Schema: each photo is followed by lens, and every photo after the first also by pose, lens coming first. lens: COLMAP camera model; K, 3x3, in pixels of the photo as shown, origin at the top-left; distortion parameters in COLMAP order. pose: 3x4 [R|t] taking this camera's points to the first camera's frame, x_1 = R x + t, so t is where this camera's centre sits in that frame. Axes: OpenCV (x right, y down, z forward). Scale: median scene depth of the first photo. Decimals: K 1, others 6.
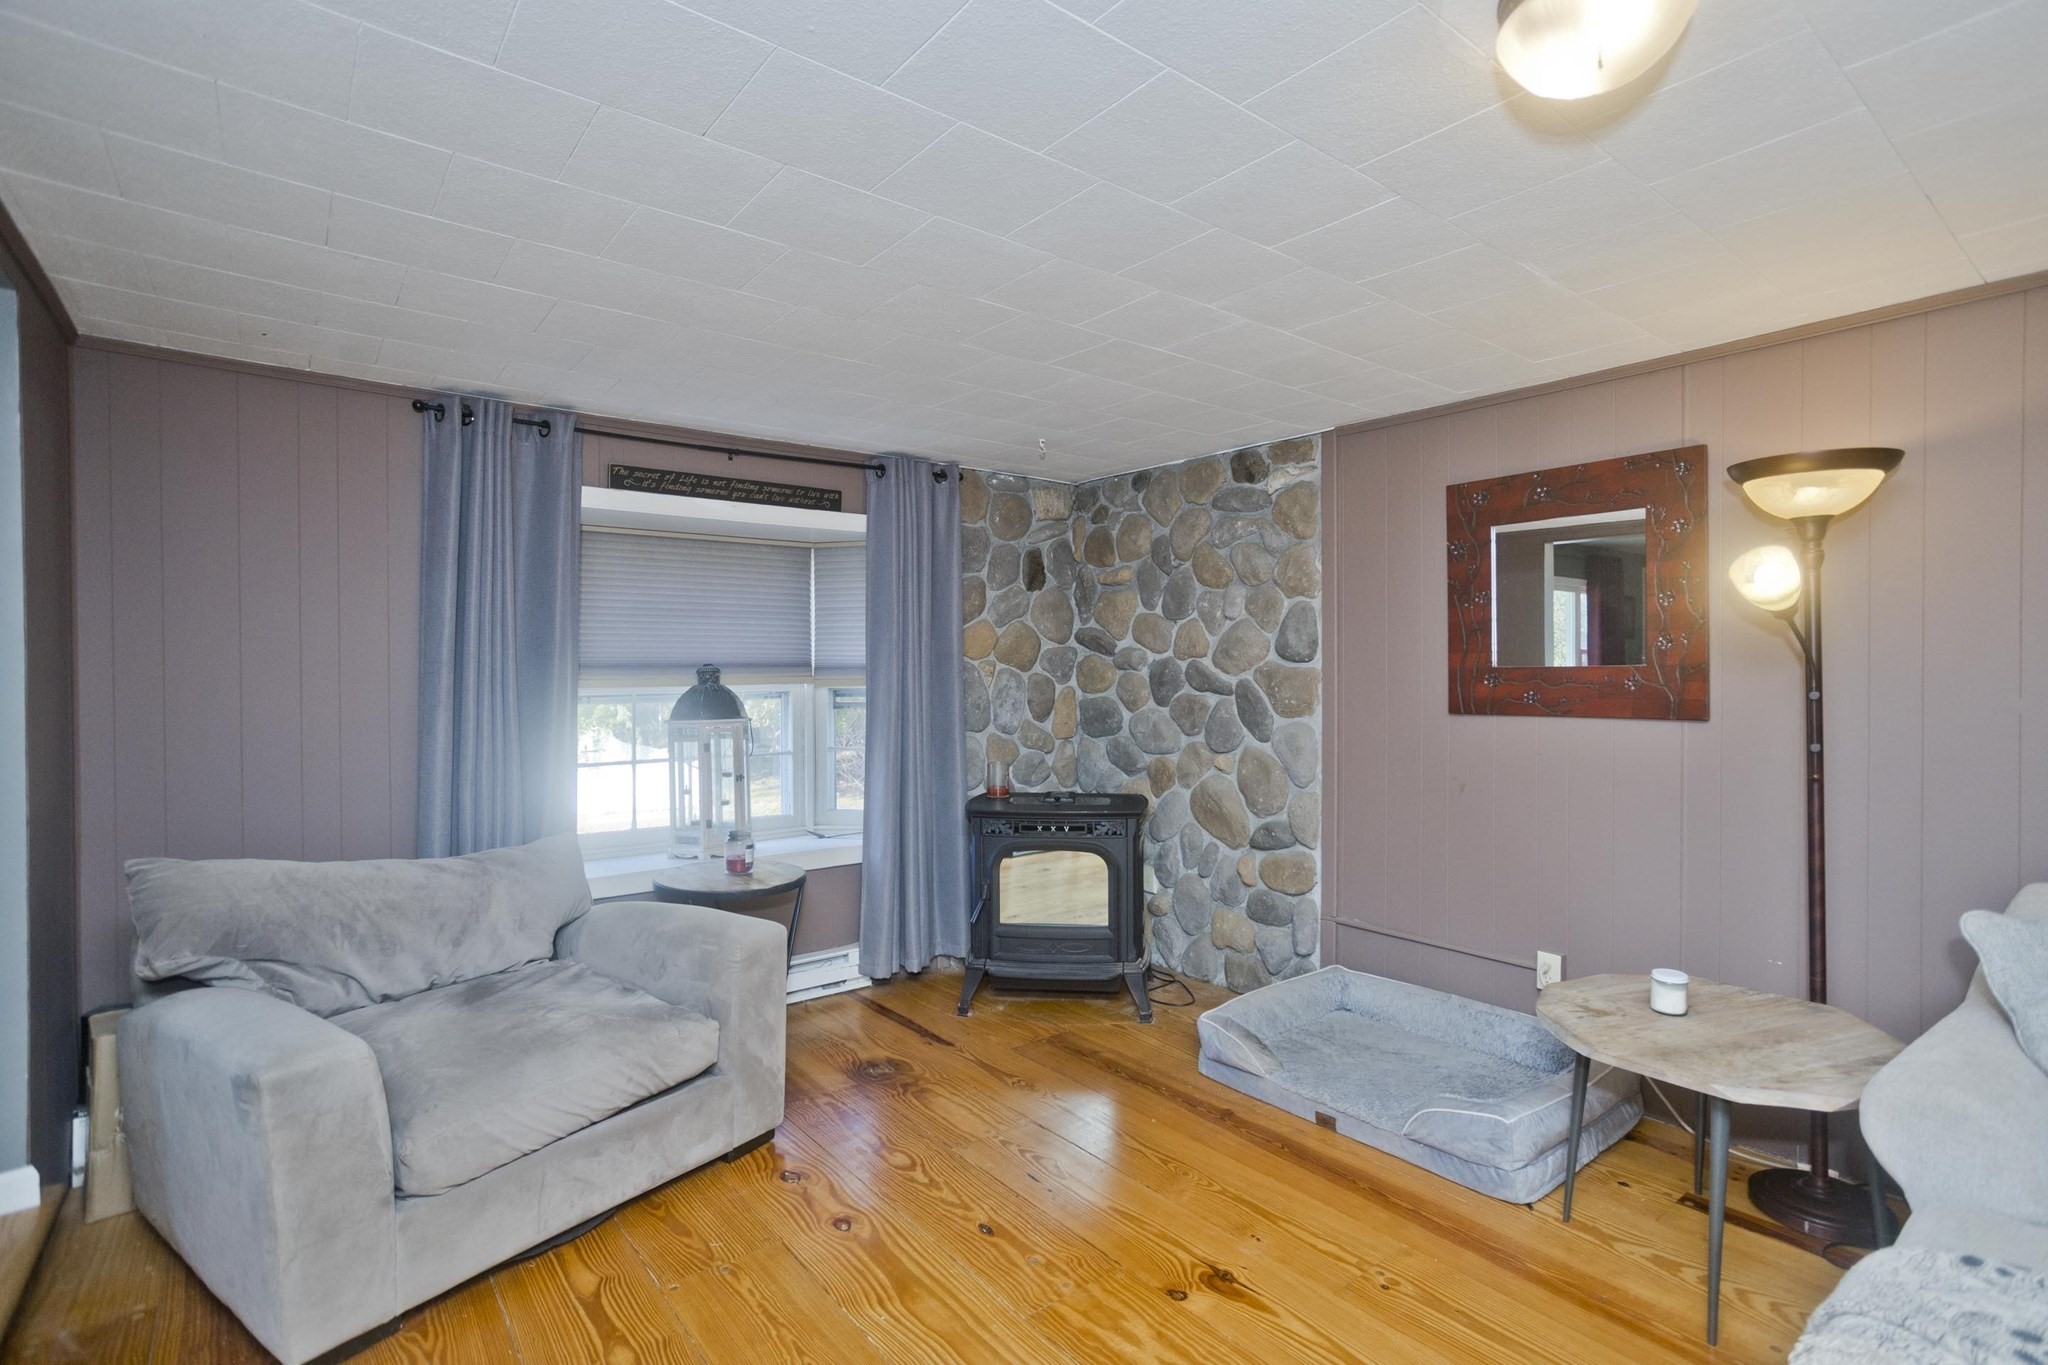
lens RADIAL K [[988.3, 0, 1027.6], [0, 988.3, 678.1], [0, 0, 1]] dist [-0.052608, 0.035173]
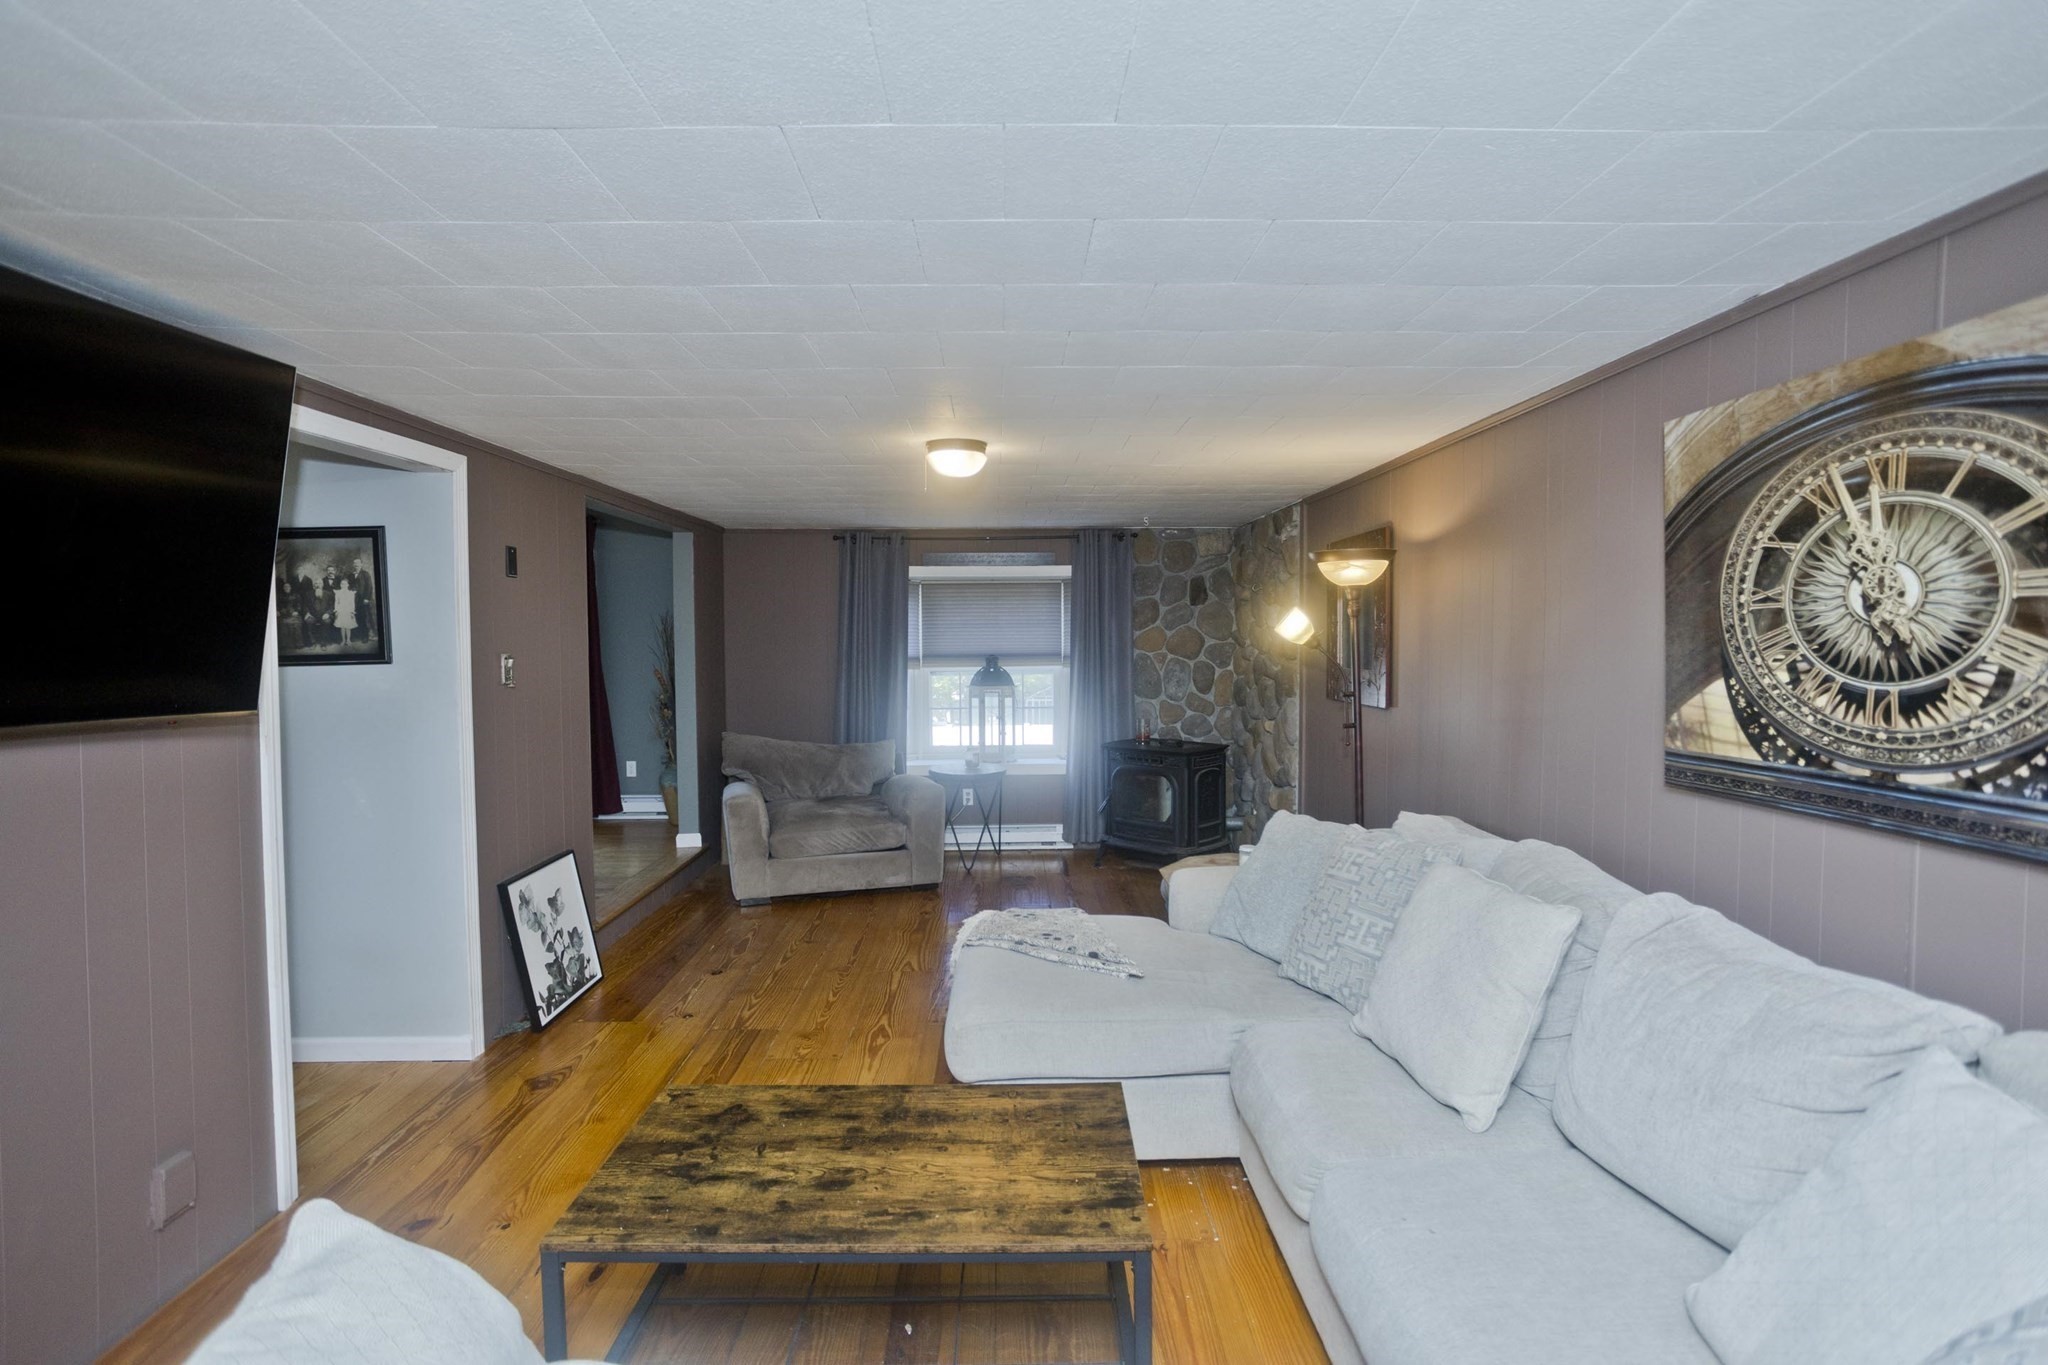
lens RADIAL K [[990.7, 0, 1033.8], [0, 990.7, 680.5], [0, 0, 1]] dist [-0.055186, 0.035423]
pose [[0.800920, 0.027092, -0.598158, 0.821902], [-0.002616, 0.999125, 0.041751, -0.043247], [0.598766, -0.031874, 0.800290, -0.393426]]
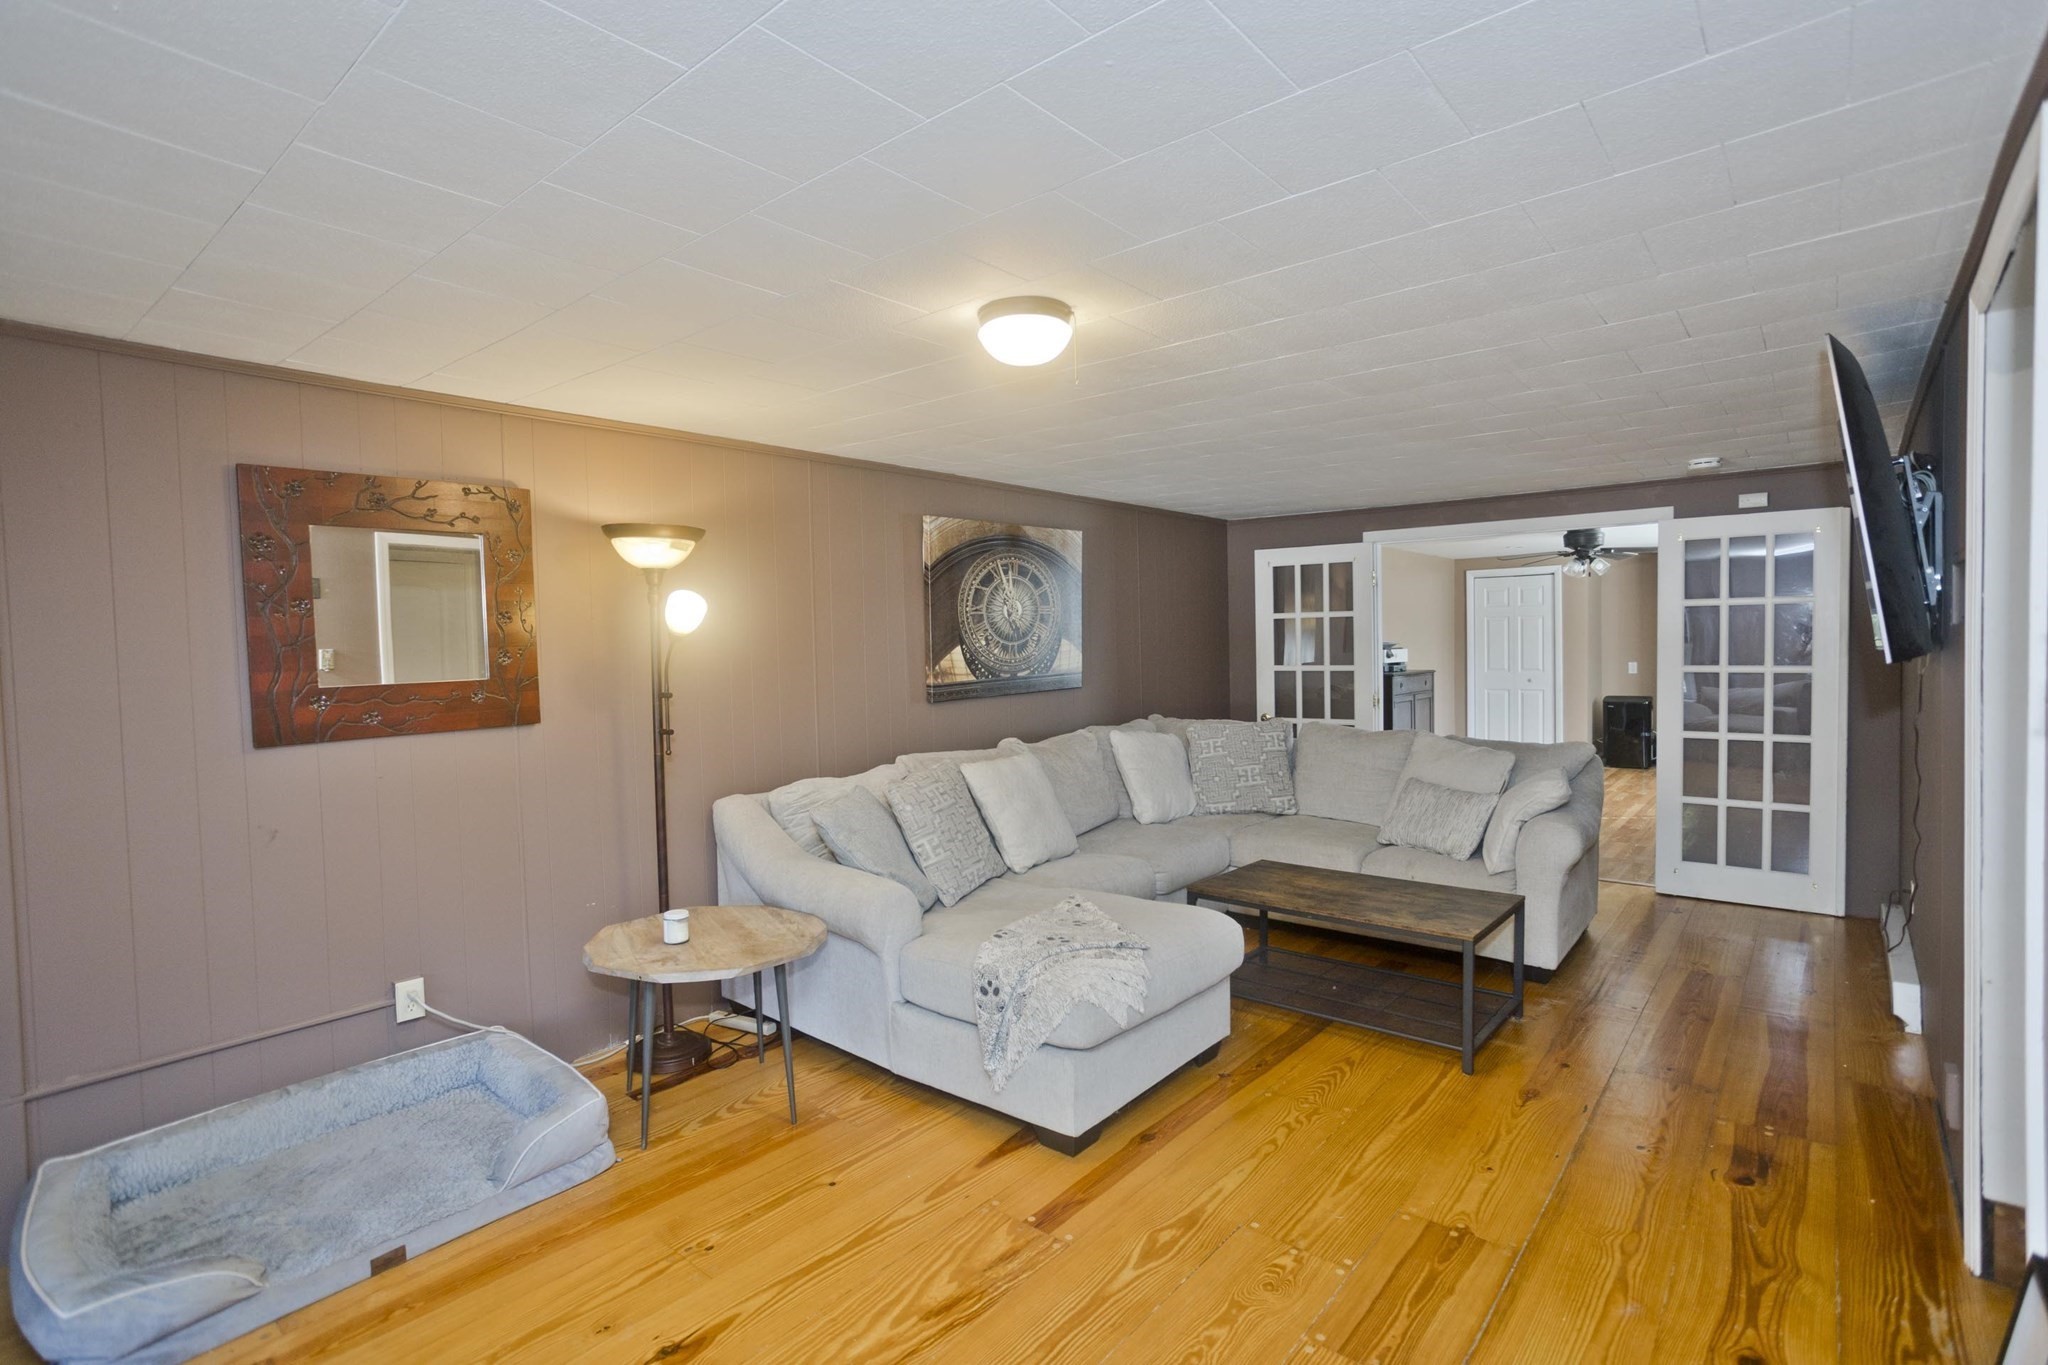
lens RADIAL K [[990.7, 0, 1033.8], [0, 990.7, 680.5], [0, 0, 1]] dist [-0.055186, 0.035423]
pose [[-0.210870, -0.034086, 0.976920, -0.416794], [0.033621, 0.998548, 0.042098, -0.027511], [-0.976936, 0.041723, -0.209417, 0.458843]]
